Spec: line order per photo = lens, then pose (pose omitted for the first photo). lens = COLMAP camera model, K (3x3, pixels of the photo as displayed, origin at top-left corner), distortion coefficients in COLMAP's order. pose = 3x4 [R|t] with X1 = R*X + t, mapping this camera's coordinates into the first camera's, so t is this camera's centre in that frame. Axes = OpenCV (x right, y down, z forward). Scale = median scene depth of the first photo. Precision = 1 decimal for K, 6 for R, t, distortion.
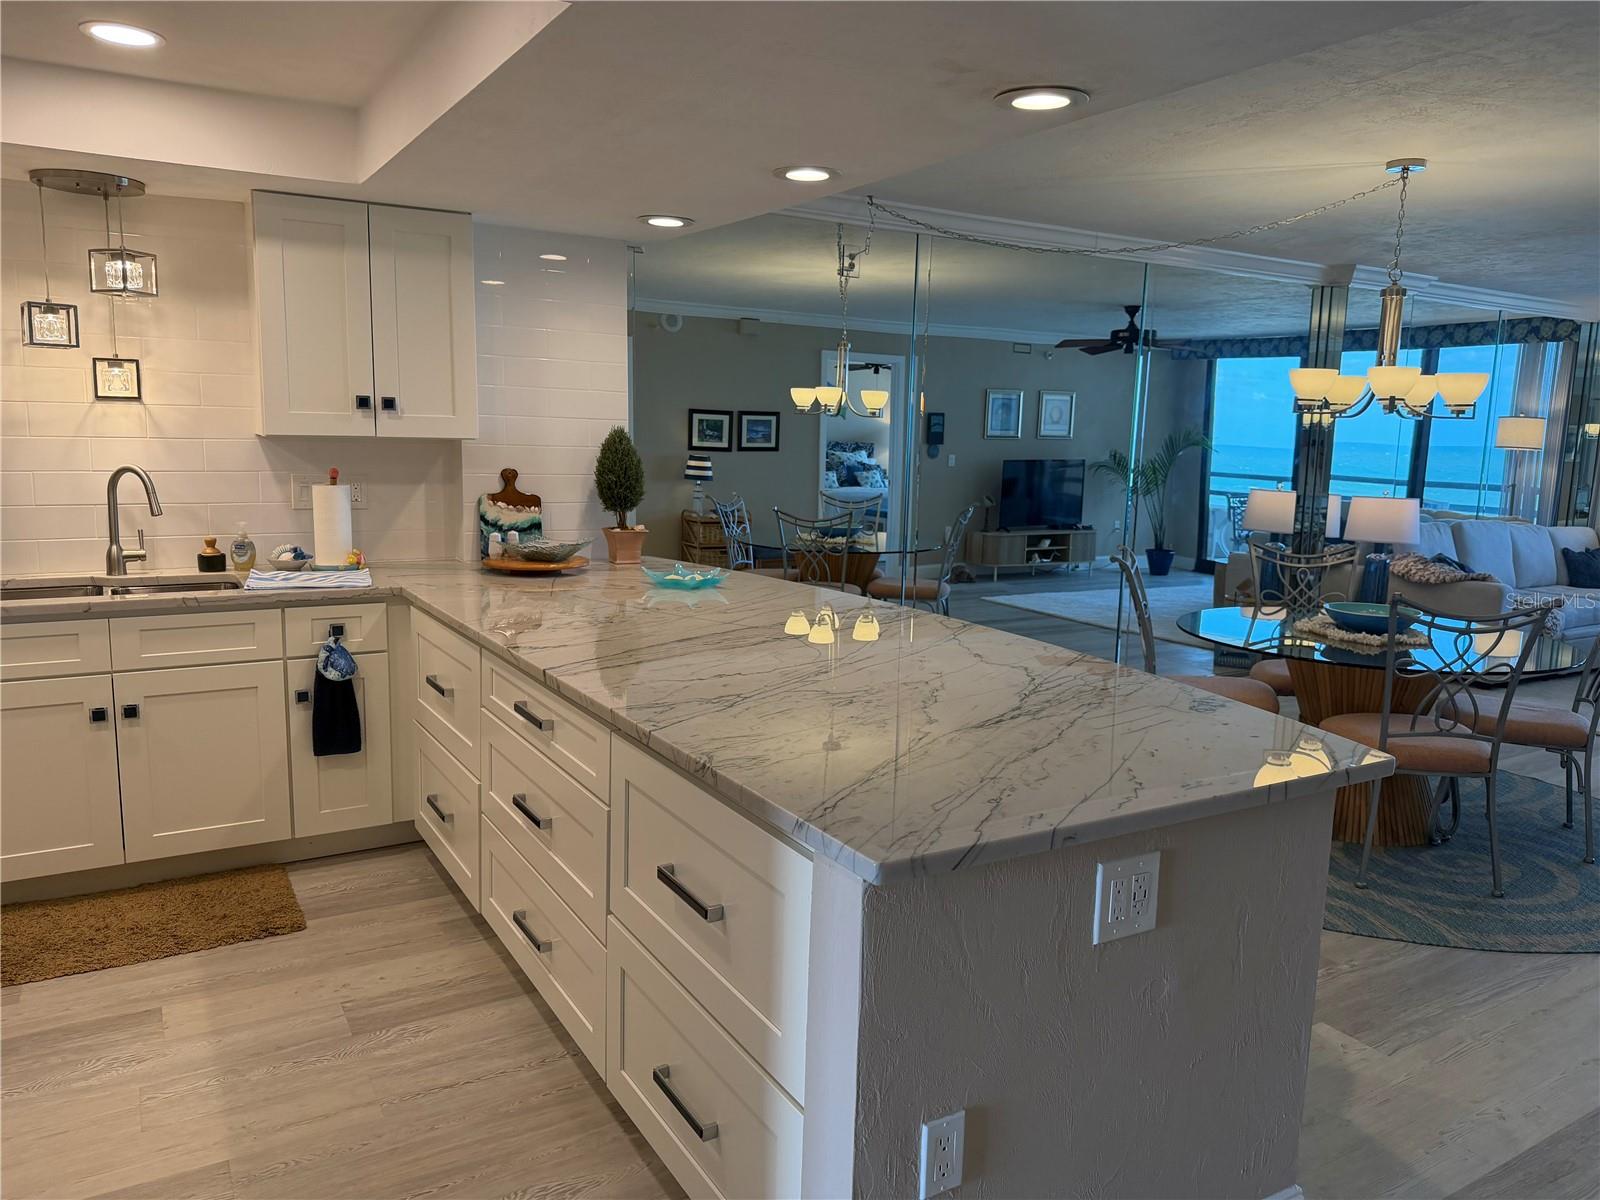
lens RADIAL K [[1148.8, 0, 826.1], [0, 1148.8, 616.6], [0, 0, 1]] dist [-0.010071, -0.006144]
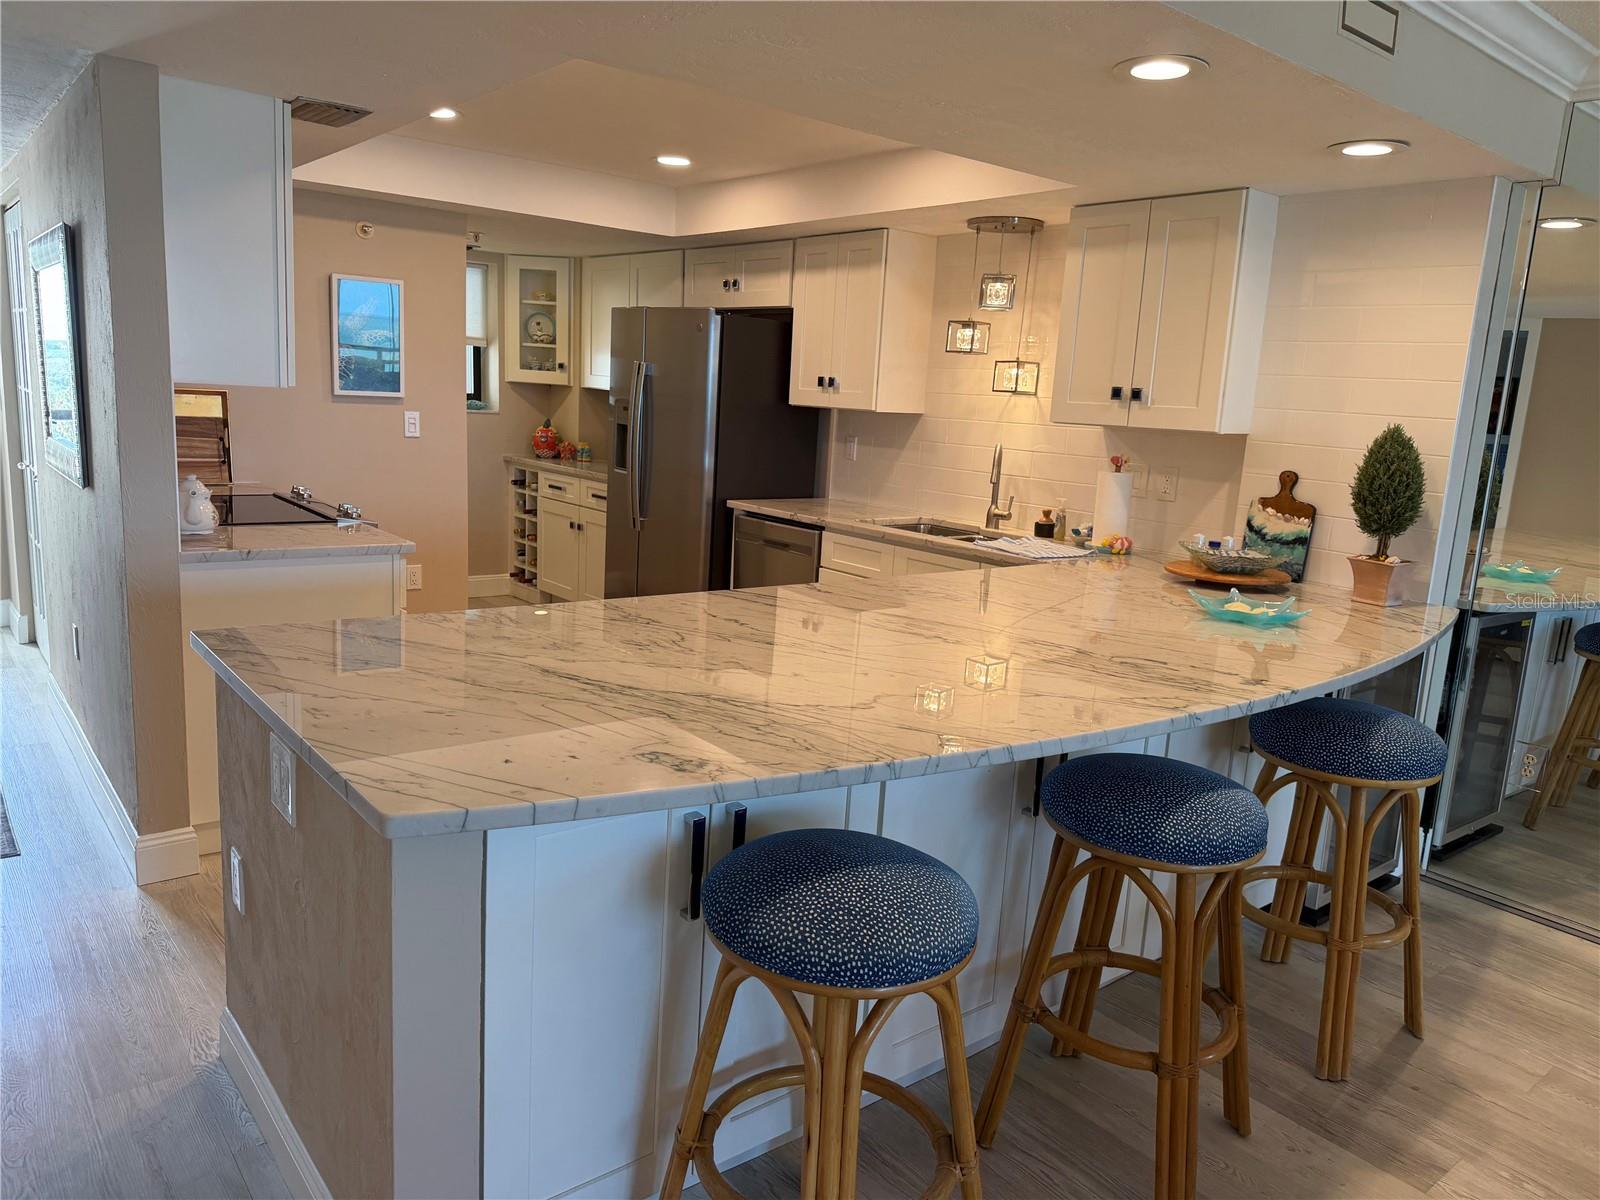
lens RADIAL K [[1133.8, 0, 810.0], [0, 1133.8, 604.0], [0, 0, 1]] dist [0.087349, -0.141843]
pose [[0.131069, 0.158969, -0.978545, 0.628750], [-0.217911, 0.967539, 0.127993, -0.073759], [0.967128, 0.196459, 0.161456, 0.610871]]
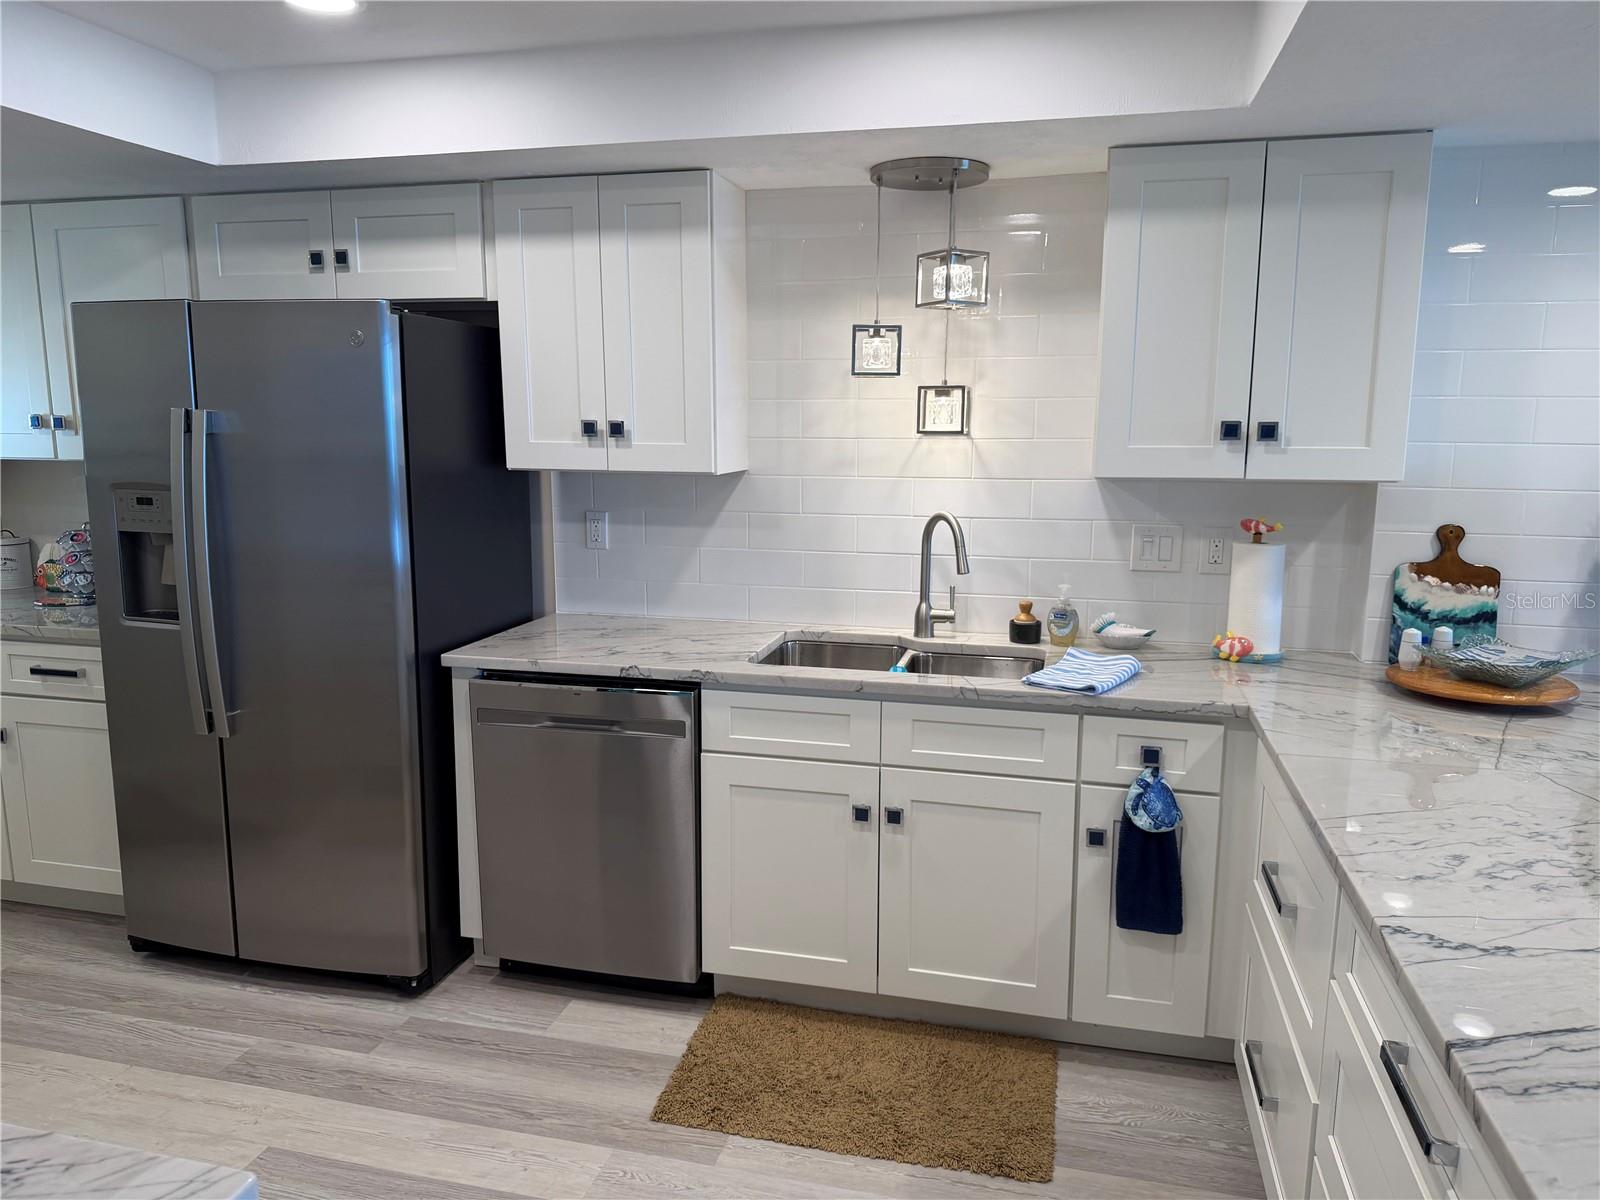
lens RADIAL K [[1133.8, 0, 810.0], [0, 1133.8, 604.0], [0, 0, 1]] dist [0.087349, -0.141843]
pose [[0.707960, 0.089681, -0.700536, -0.085133], [-0.102703, 0.994434, 0.023514, -0.072871], [0.698745, 0.055300, 0.713230, 0.330807]]
